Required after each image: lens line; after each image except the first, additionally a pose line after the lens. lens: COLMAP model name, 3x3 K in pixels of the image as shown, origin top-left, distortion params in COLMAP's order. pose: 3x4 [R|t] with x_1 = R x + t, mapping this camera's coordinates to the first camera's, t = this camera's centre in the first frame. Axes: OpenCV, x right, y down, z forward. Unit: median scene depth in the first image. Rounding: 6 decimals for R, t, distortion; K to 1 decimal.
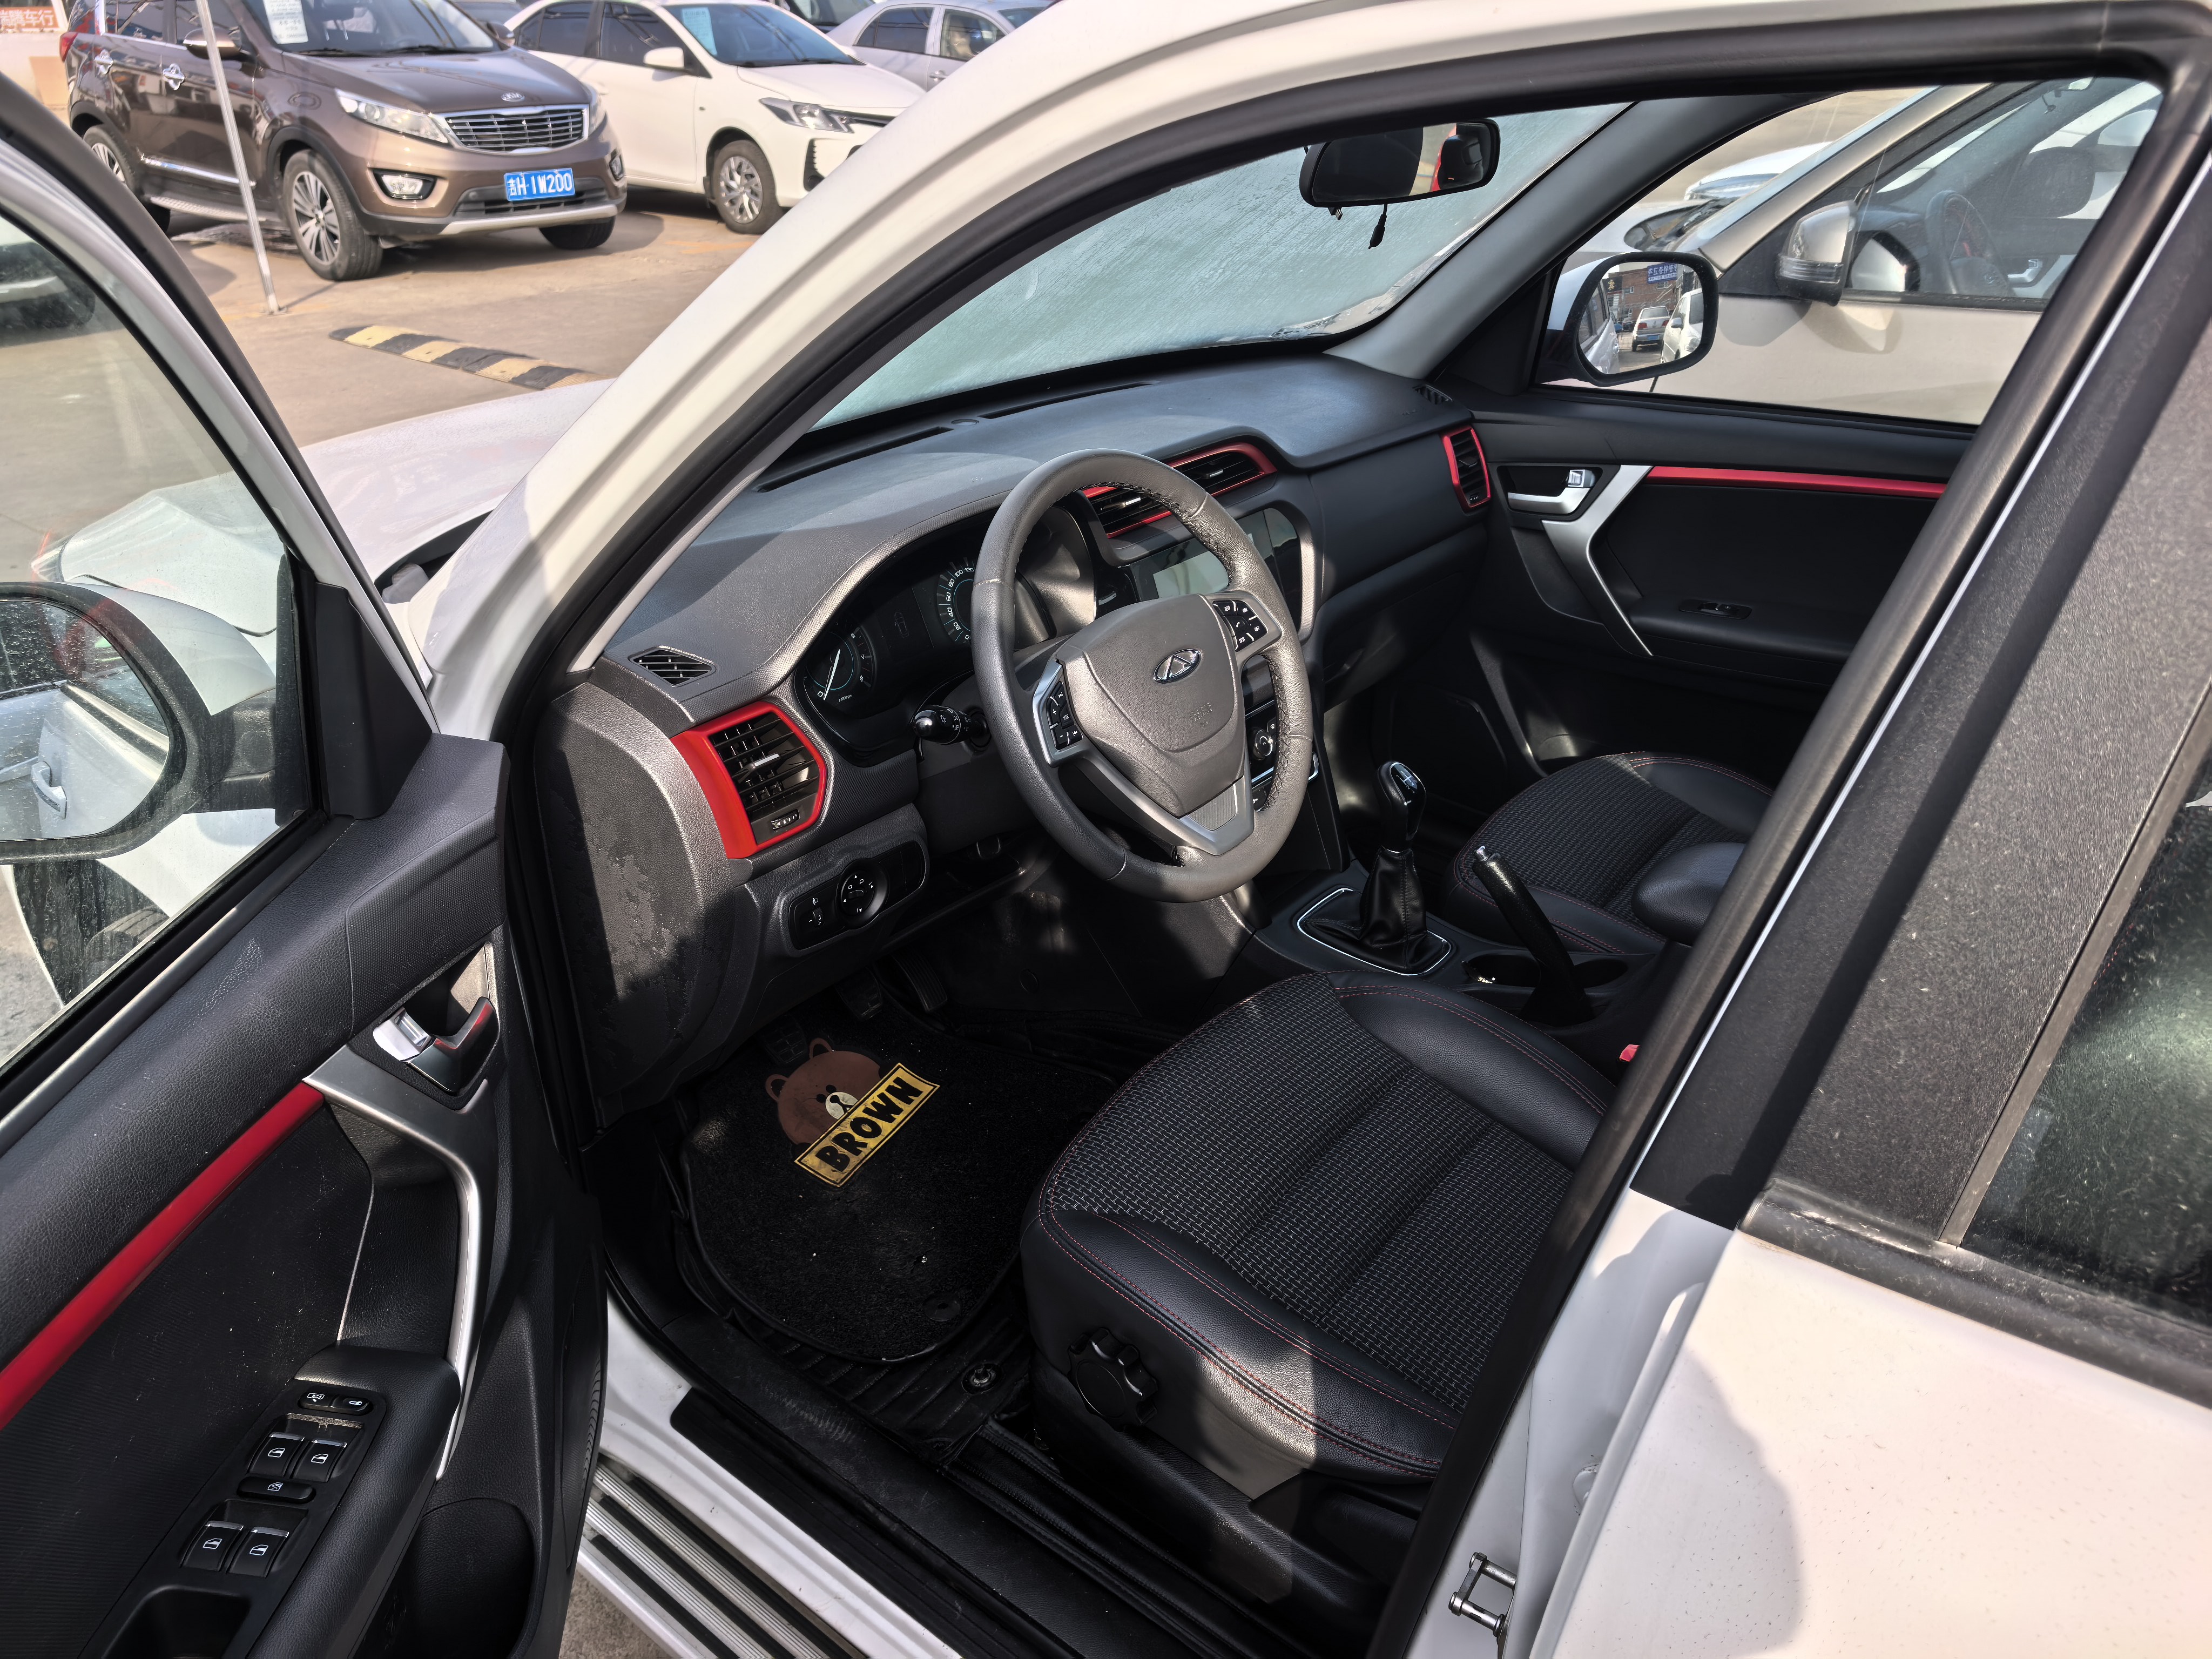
lens RADIAL K [[1576.0, 0, 1087.9], [0, 1576.0, 821.1], [0, 0, 1]] dist [0.038374, -0.047529]
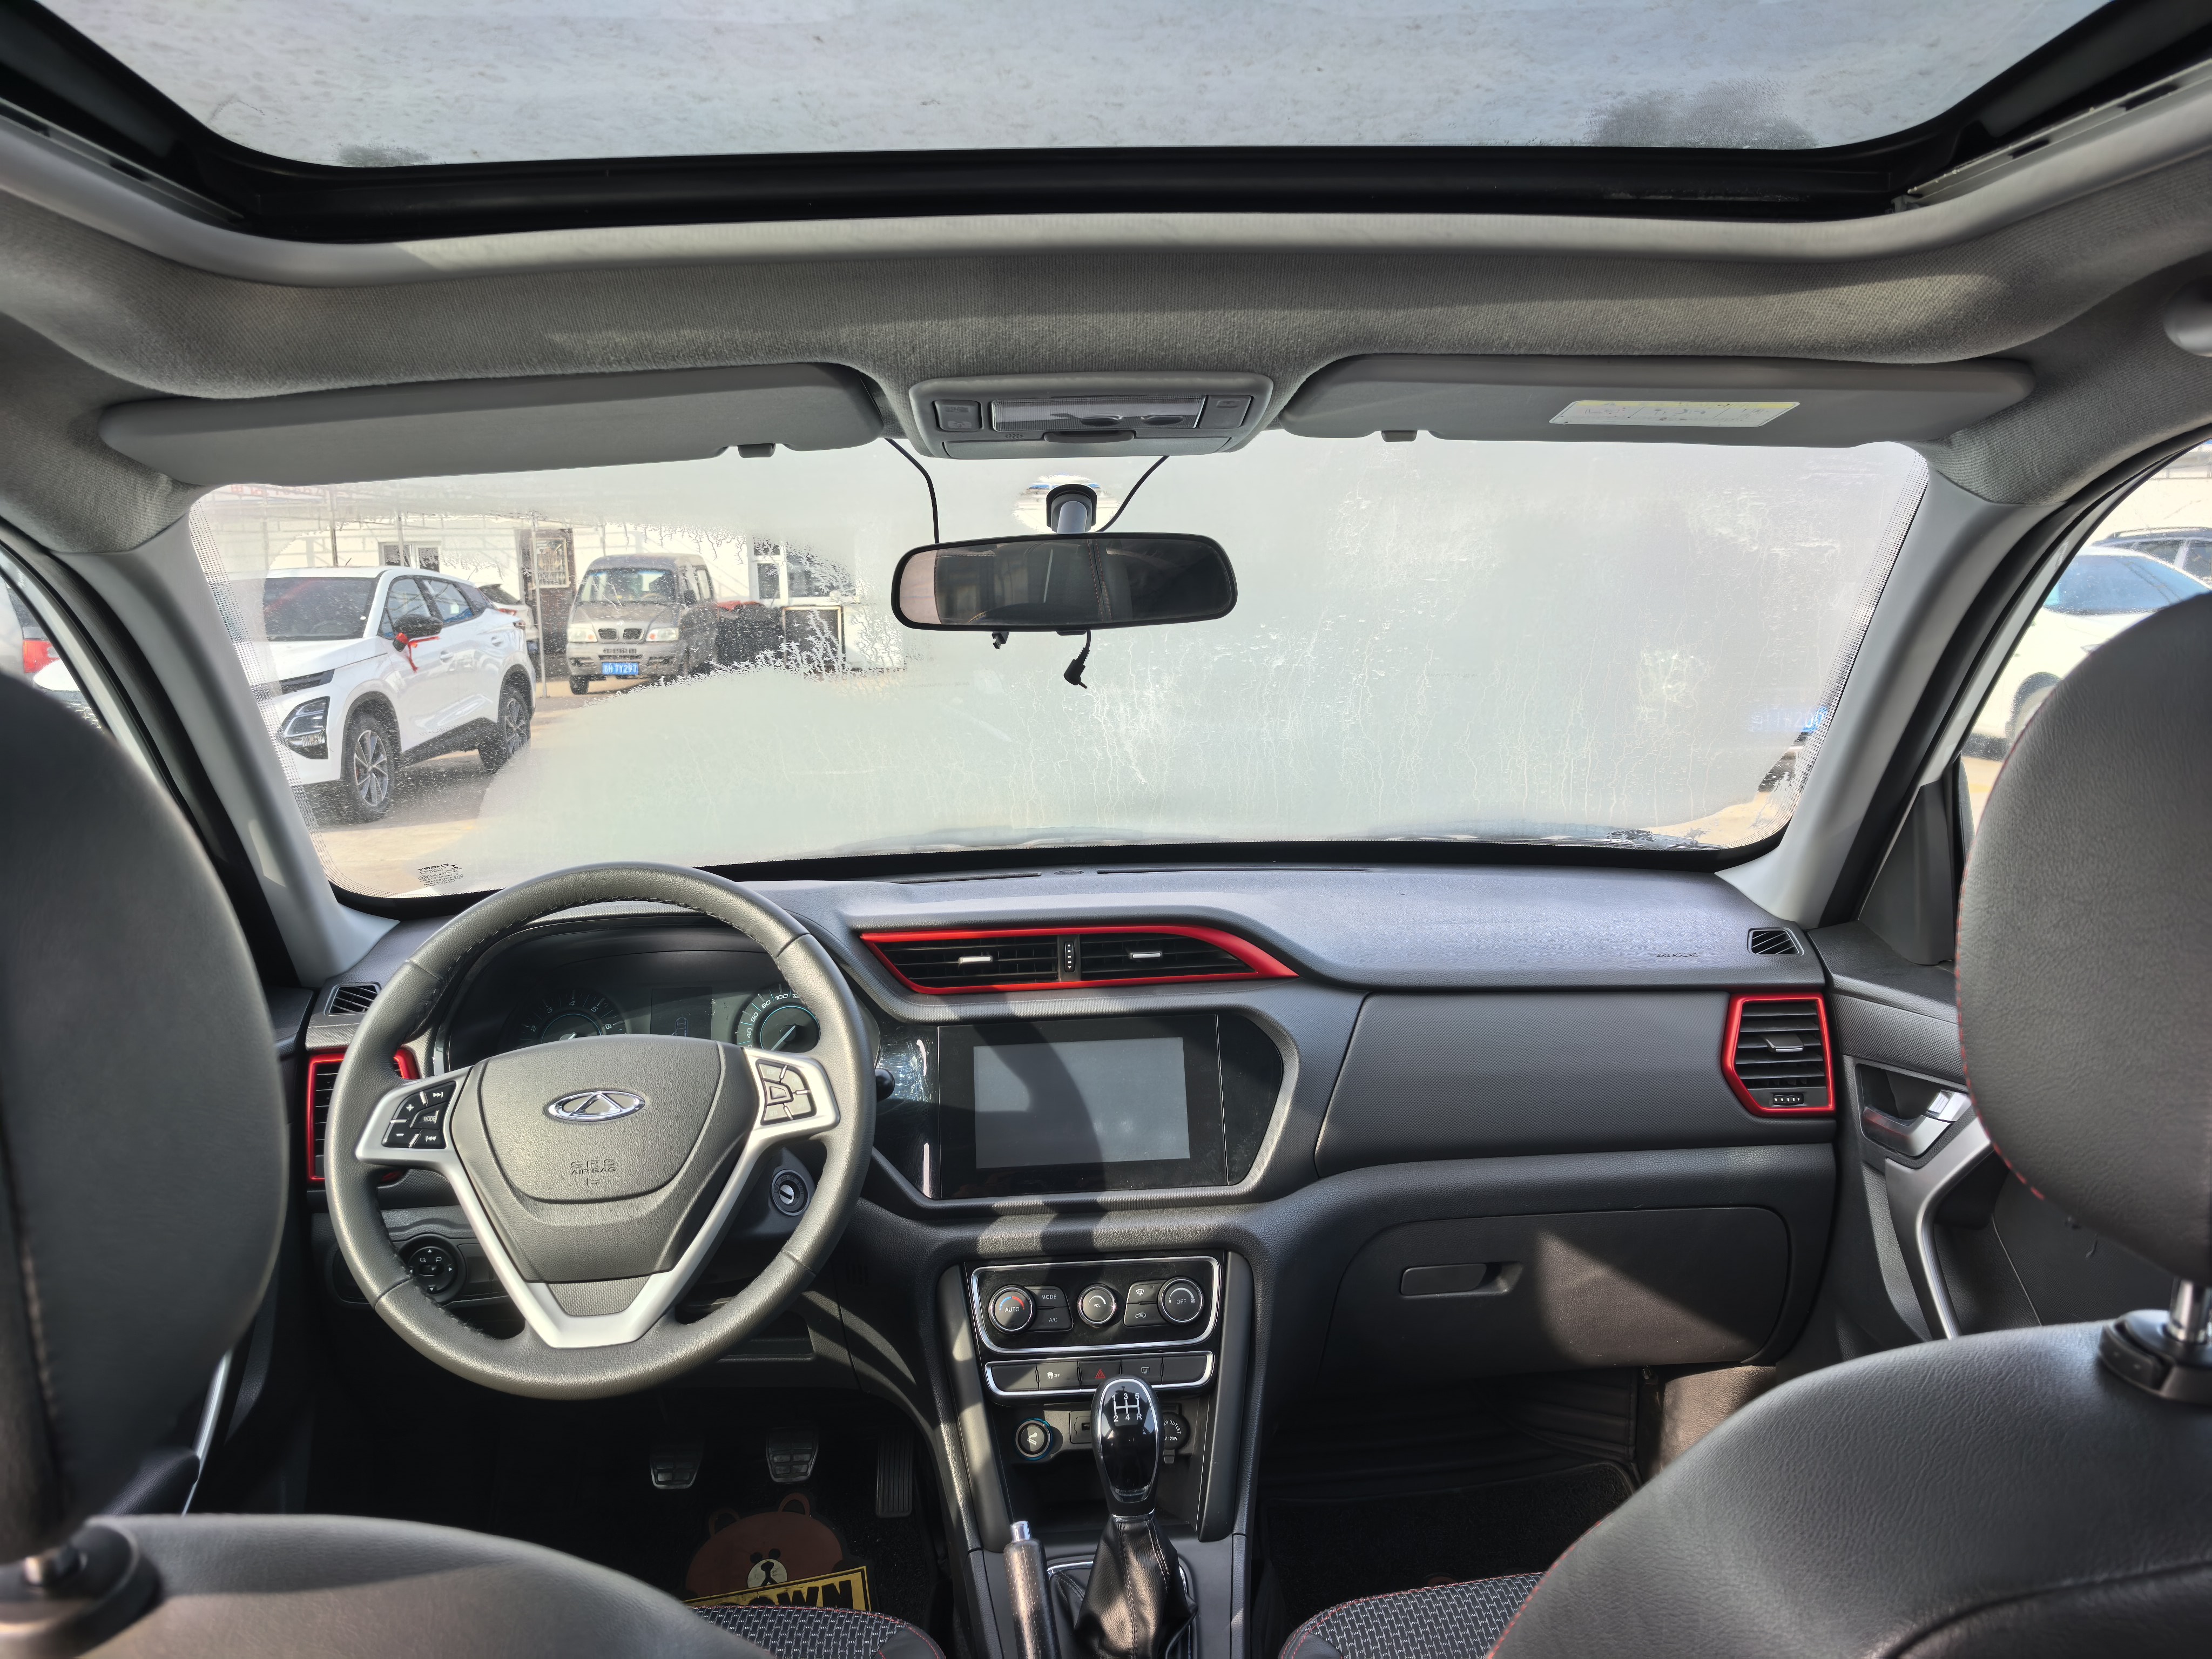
lens RADIAL K [[1576.0, 0, 1087.9], [0, 1576.0, 821.1], [0, 0, 1]] dist [0.038374, -0.047529]
pose [[0.682076, 0.097159, -0.724798, 0.590080], [-0.316460, 0.932739, -0.172773, -0.123799], [0.659261, 0.347214, 0.666946, 0.379698]]
